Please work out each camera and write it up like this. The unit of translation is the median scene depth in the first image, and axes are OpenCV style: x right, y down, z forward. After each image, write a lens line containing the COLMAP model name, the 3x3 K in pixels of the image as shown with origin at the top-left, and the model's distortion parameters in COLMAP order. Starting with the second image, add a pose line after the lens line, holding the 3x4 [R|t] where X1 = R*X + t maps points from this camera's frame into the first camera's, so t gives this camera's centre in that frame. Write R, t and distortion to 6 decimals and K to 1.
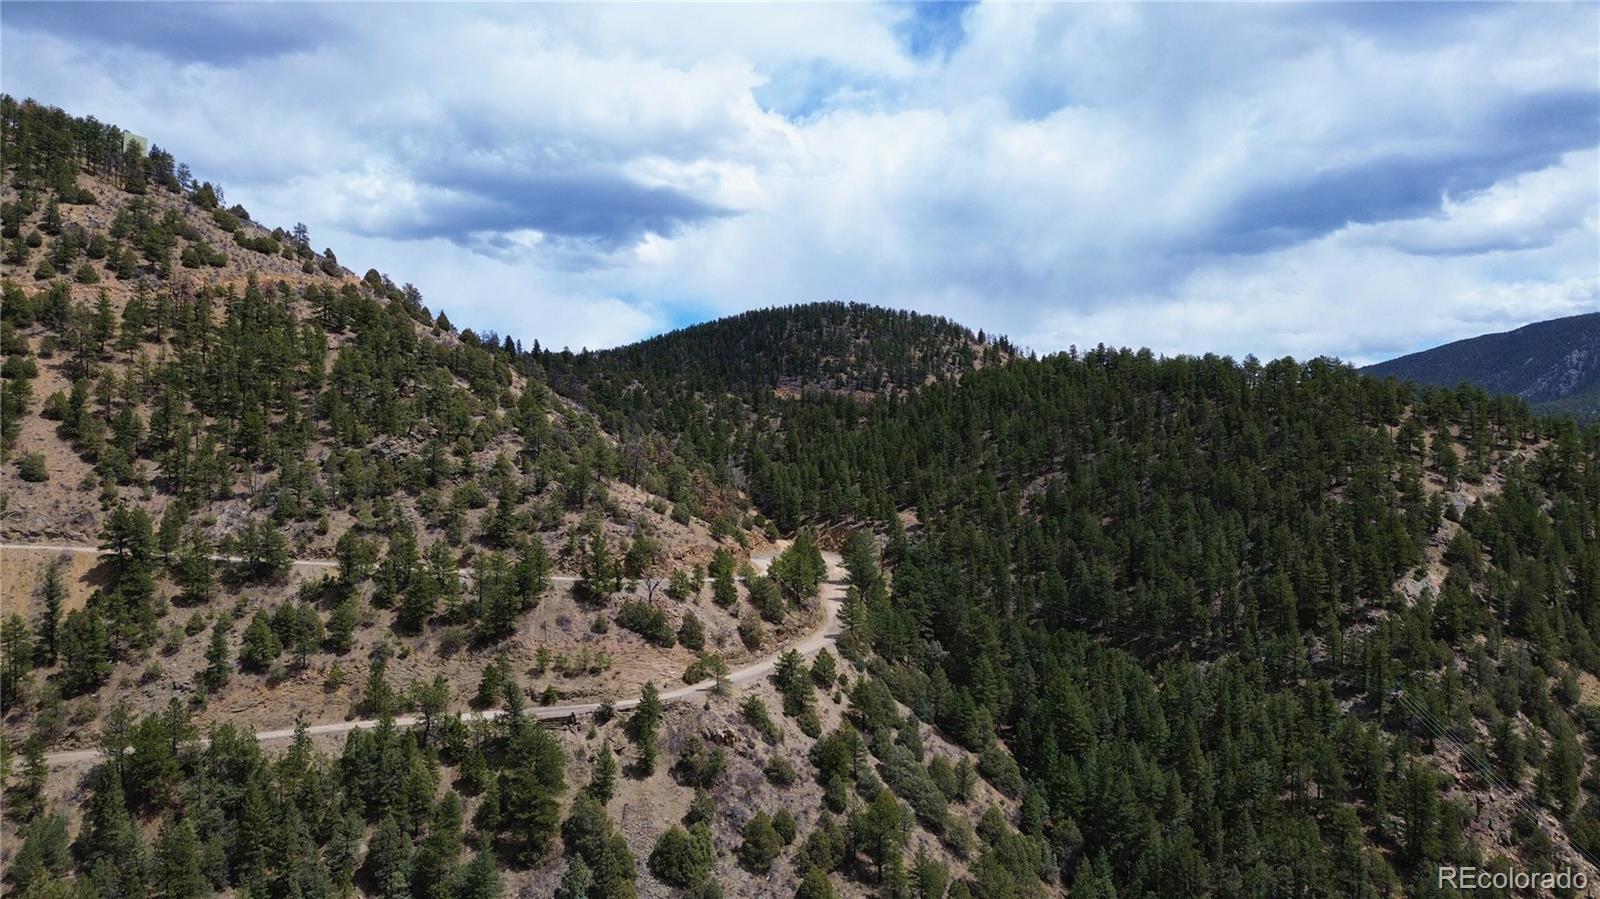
lens RADIAL K [[1113.7, 0, 800.0], [0, 1113.7, 449.5], [0, 0, 1]] dist [0.084662, -0.090374]
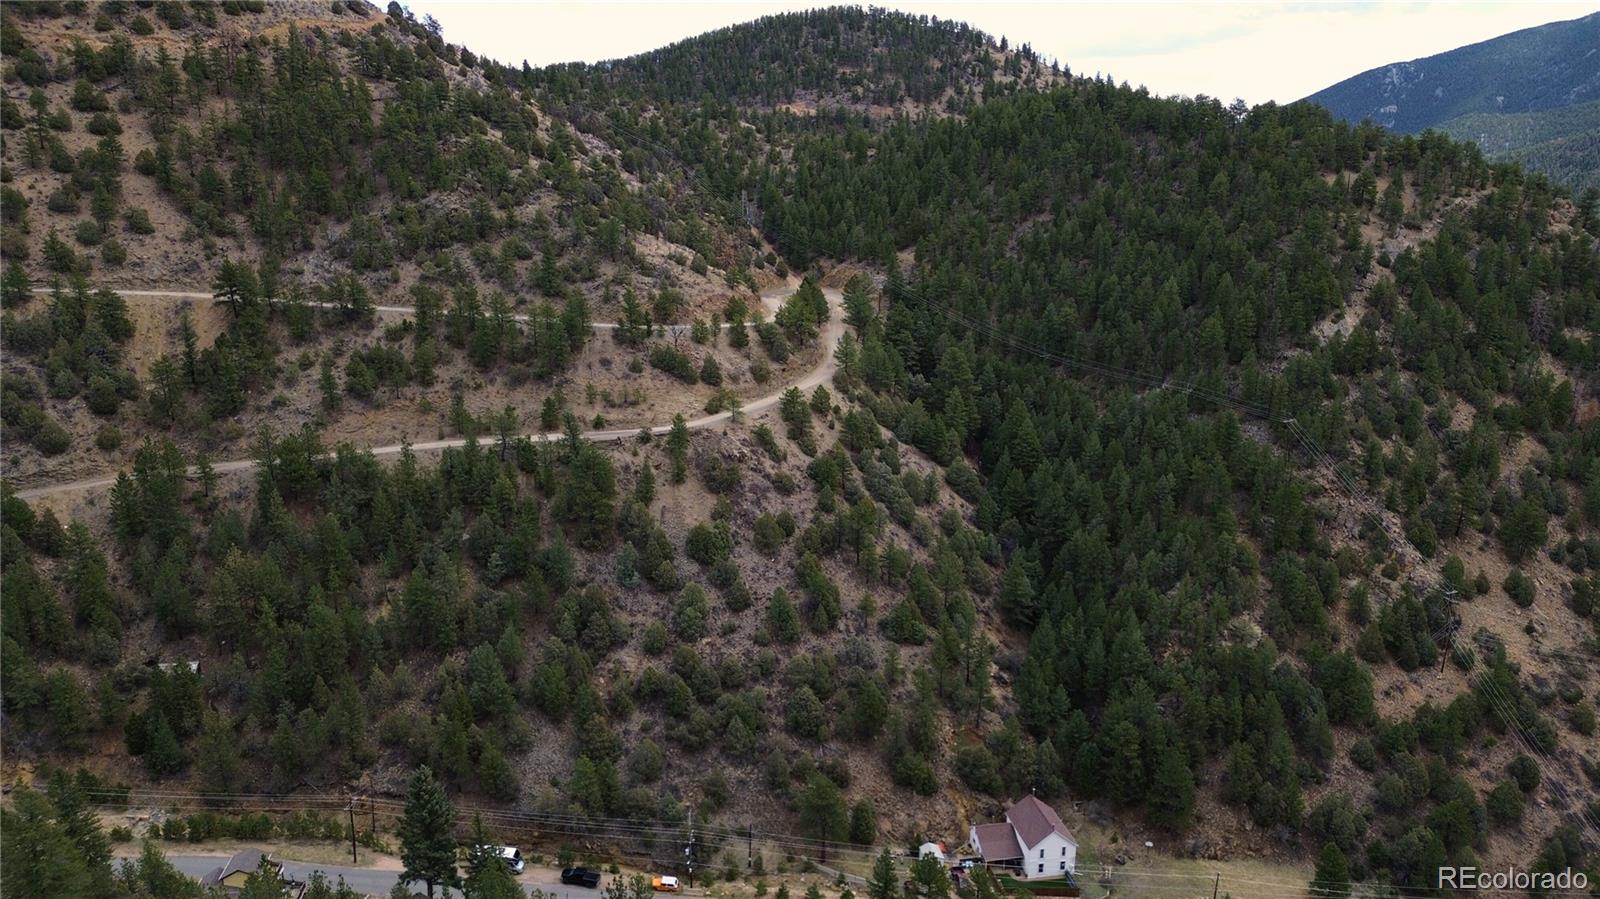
lens RADIAL K [[1113.7, 0, 800.0], [0, 1113.7, 449.5], [0, 0, 1]] dist [0.084662, -0.090374]
pose [[0.999847, 0.005553, -0.016613, 0.017386], [-0.001064, 0.965916, 0.258855, -0.060589], [0.017484, -0.258797, 0.965773, -0.166910]]
